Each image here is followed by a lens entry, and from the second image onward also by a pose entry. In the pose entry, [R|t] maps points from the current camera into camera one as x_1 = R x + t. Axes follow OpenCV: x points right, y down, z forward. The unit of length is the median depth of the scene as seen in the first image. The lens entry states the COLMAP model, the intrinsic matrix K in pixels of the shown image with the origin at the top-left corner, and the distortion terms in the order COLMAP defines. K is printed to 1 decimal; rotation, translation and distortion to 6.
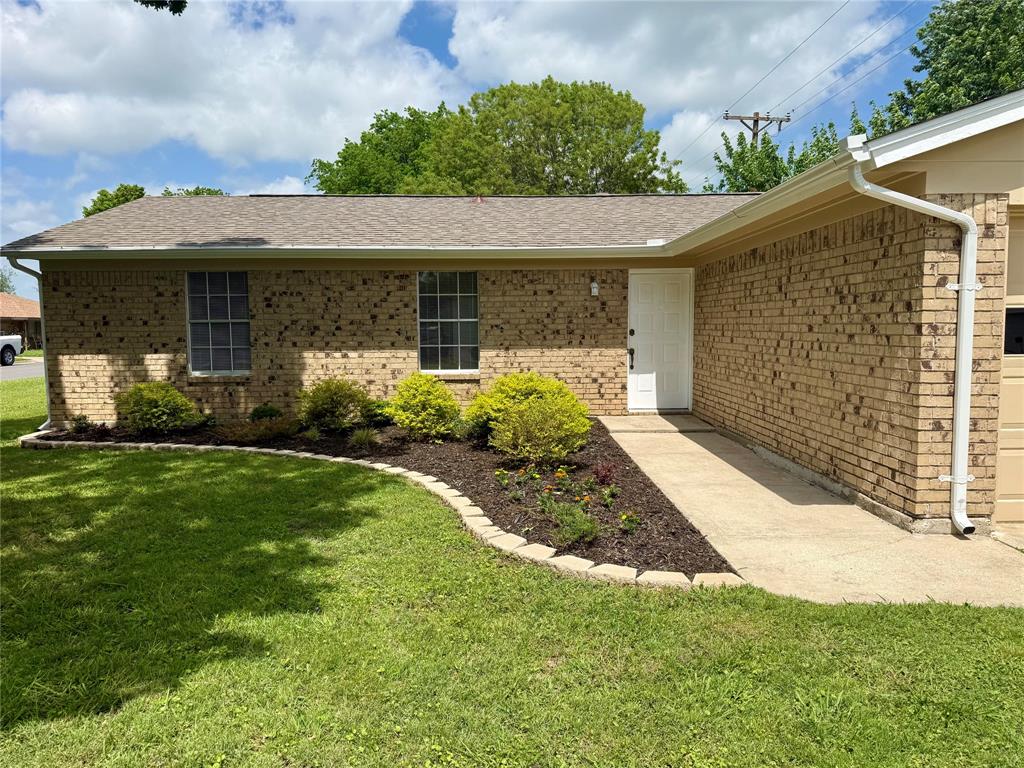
lens RADIAL K [[718.8, 0, 512.0], [0, 718.8, 384.0], [0, 0, 1]] dist [0.070445, -0.056531]
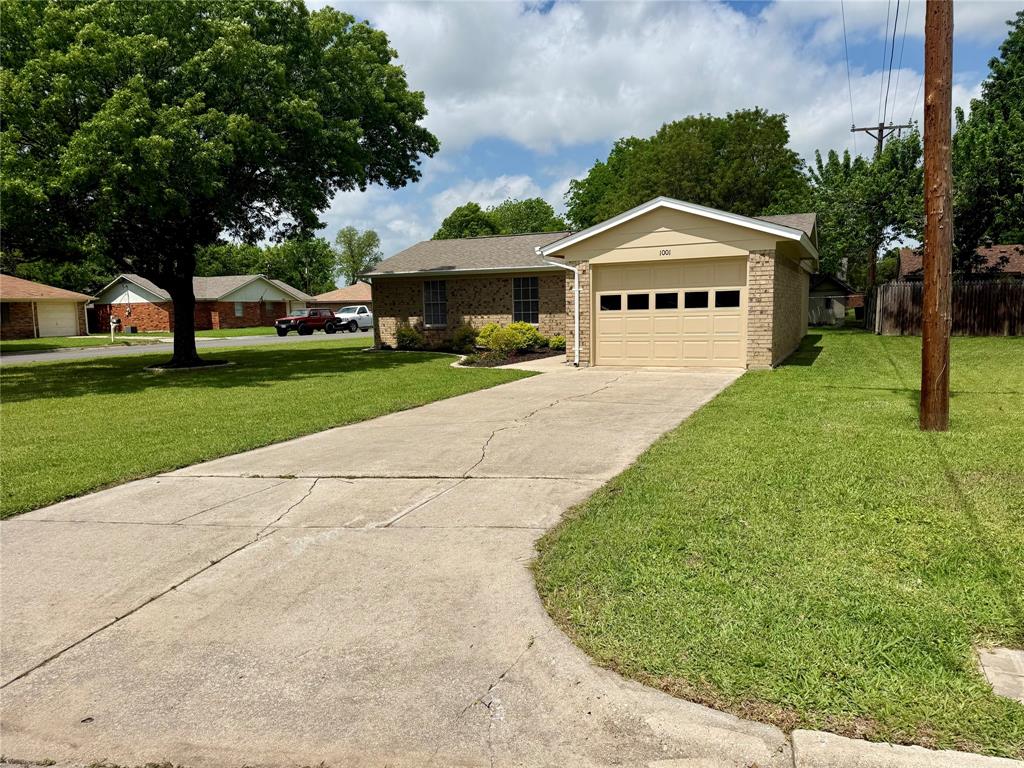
lens RADIAL K [[663.4, 0, 512.0], [0, 663.4, 384.0], [0, 0, 1]] dist [0.069370, -0.001481]
pose [[0.903026, 0.036631, -0.428022, 0.733917], [-0.018627, 0.998760, 0.046177, 0.069752], [0.429183, -0.033726, 0.902588, -0.811098]]
